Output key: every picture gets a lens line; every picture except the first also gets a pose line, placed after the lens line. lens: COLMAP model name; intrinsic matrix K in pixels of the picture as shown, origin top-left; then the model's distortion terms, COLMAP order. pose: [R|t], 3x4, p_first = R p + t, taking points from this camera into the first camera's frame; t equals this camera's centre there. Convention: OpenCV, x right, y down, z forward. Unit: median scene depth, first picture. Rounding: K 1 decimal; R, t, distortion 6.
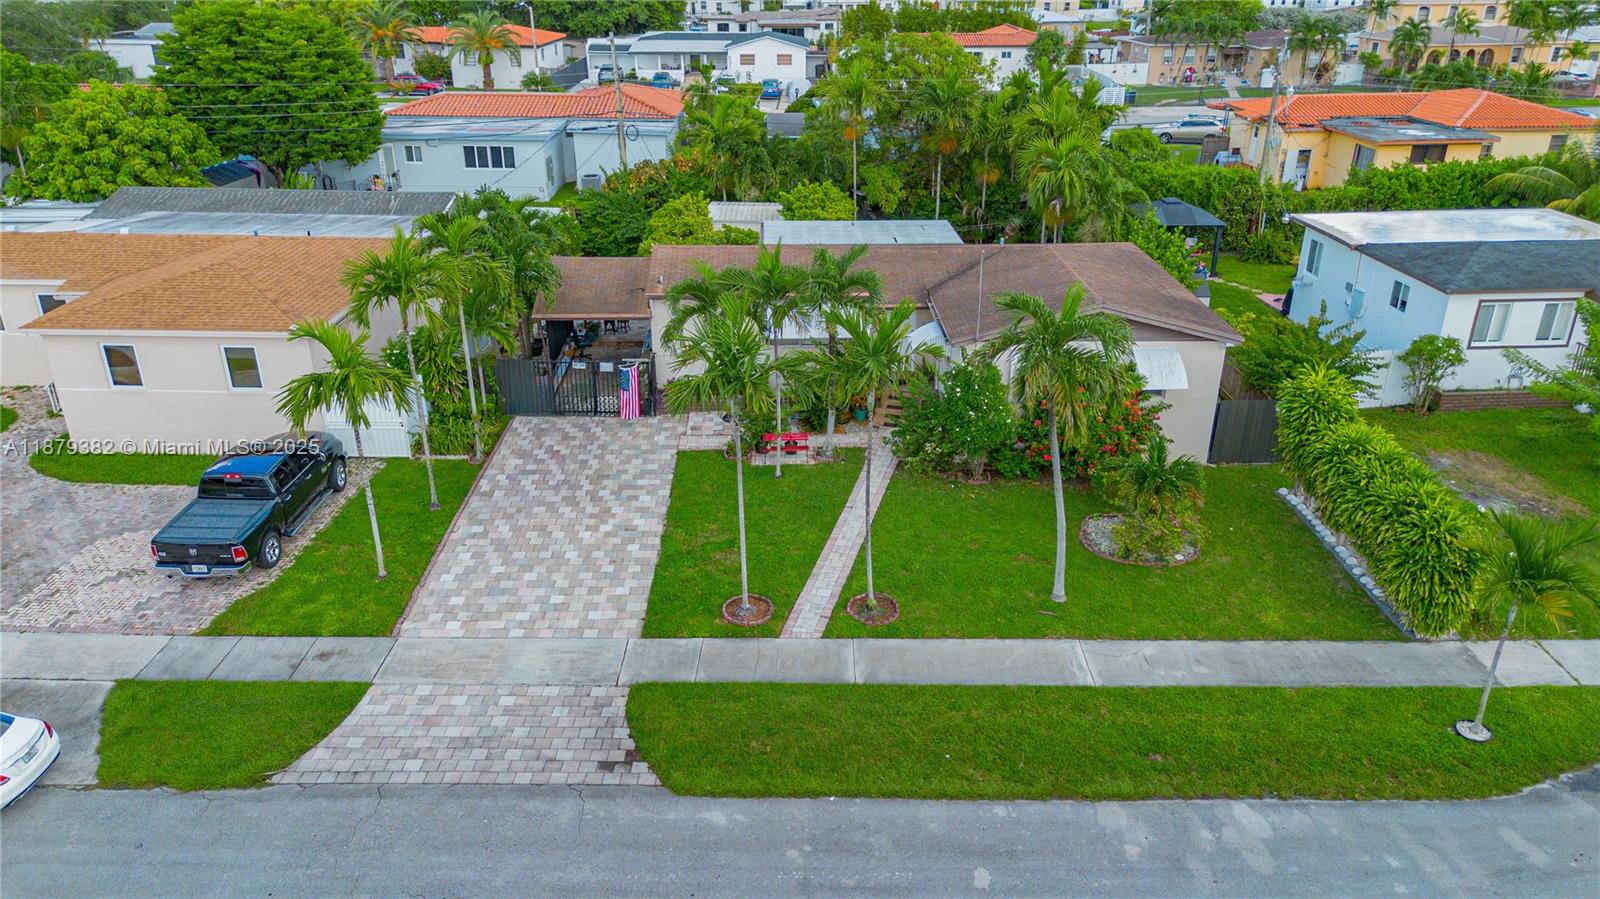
lens RADIAL K [[1133.6, 0, 797.3], [0, 1133.6, 451.5], [0, 0, 1]] dist [0.065345, -0.067352]
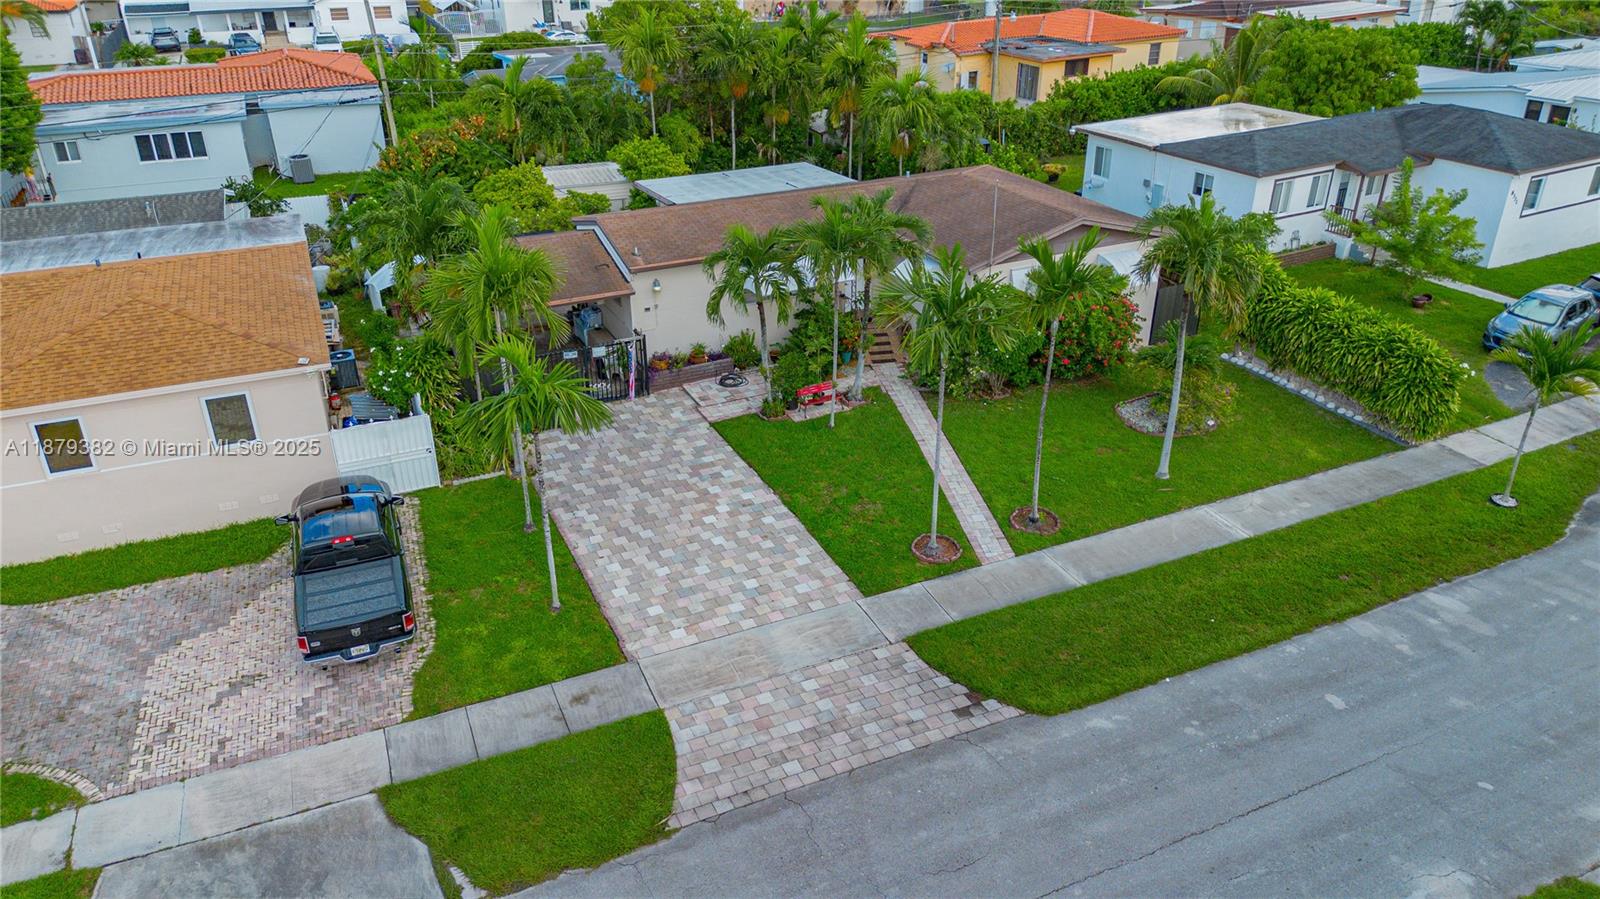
lens RADIAL K [[1133.6, 0, 797.3], [0, 1133.6, 451.5], [0, 0, 1]] dist [0.065345, -0.067352]
pose [[0.904267, -0.198690, 0.377920, -0.518734], [0.181545, 0.980052, 0.080866, -0.052318], [-0.386448, -0.004515, 0.922300, 0.090806]]
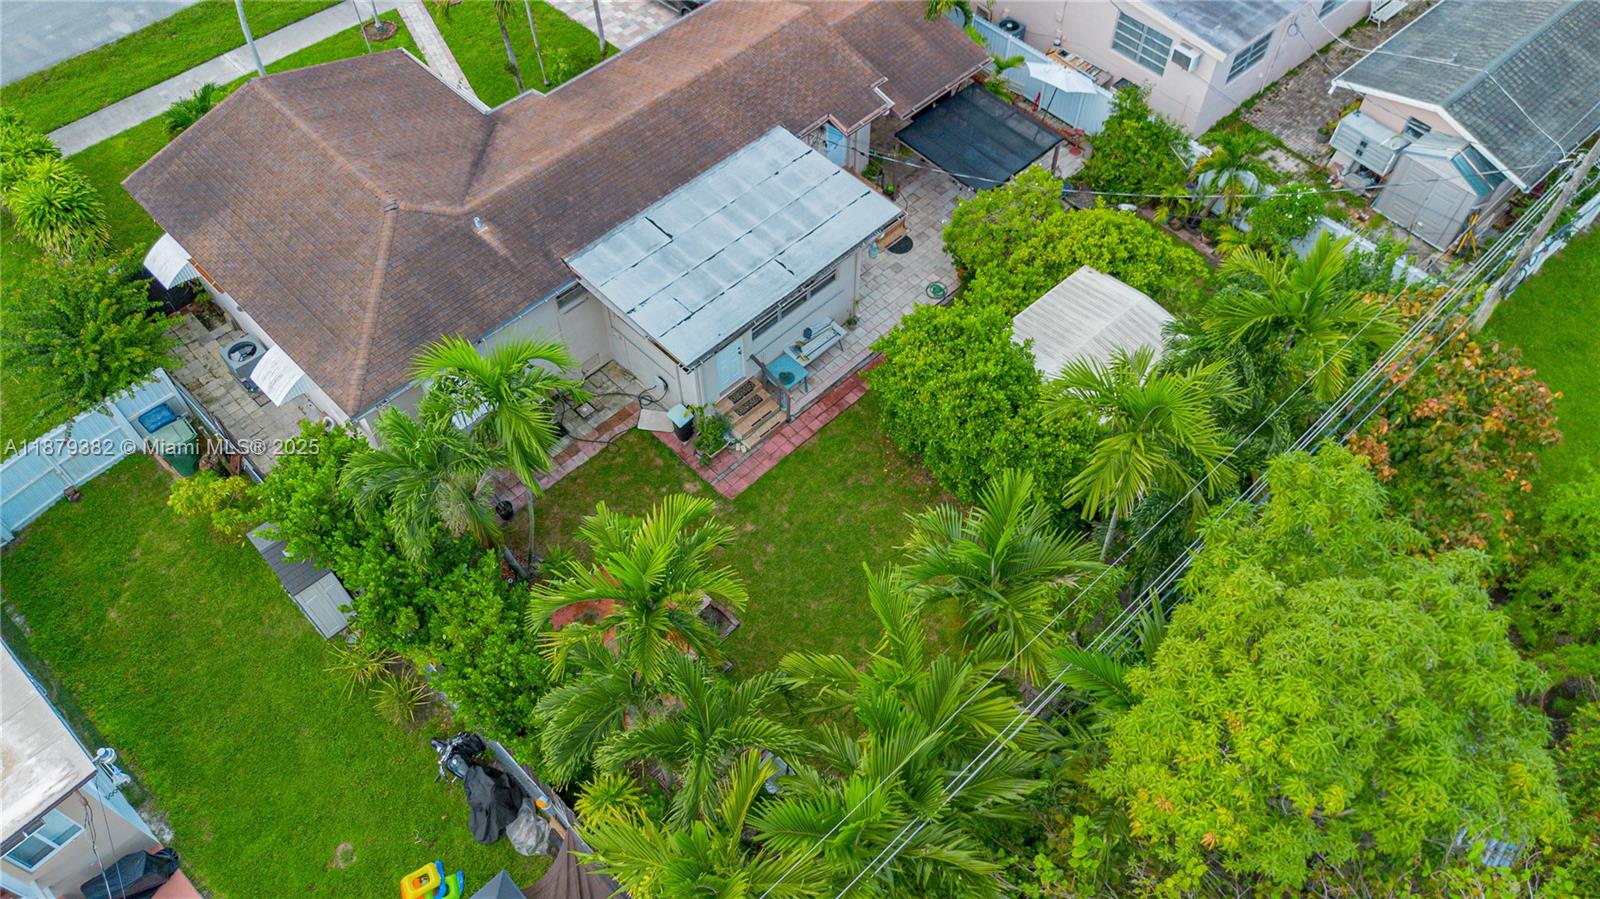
lens RADIAL K [[1133.6, 0, 797.3], [0, 1133.6, 451.5], [0, 0, 1]] dist [0.065345, -0.067352]
pose [[-0.727071, 0.551545, -0.408859, 0.575952], [-0.284518, 0.299921, 0.910547, -1.196103], [0.624833, 0.778361, -0.061139, 1.822761]]
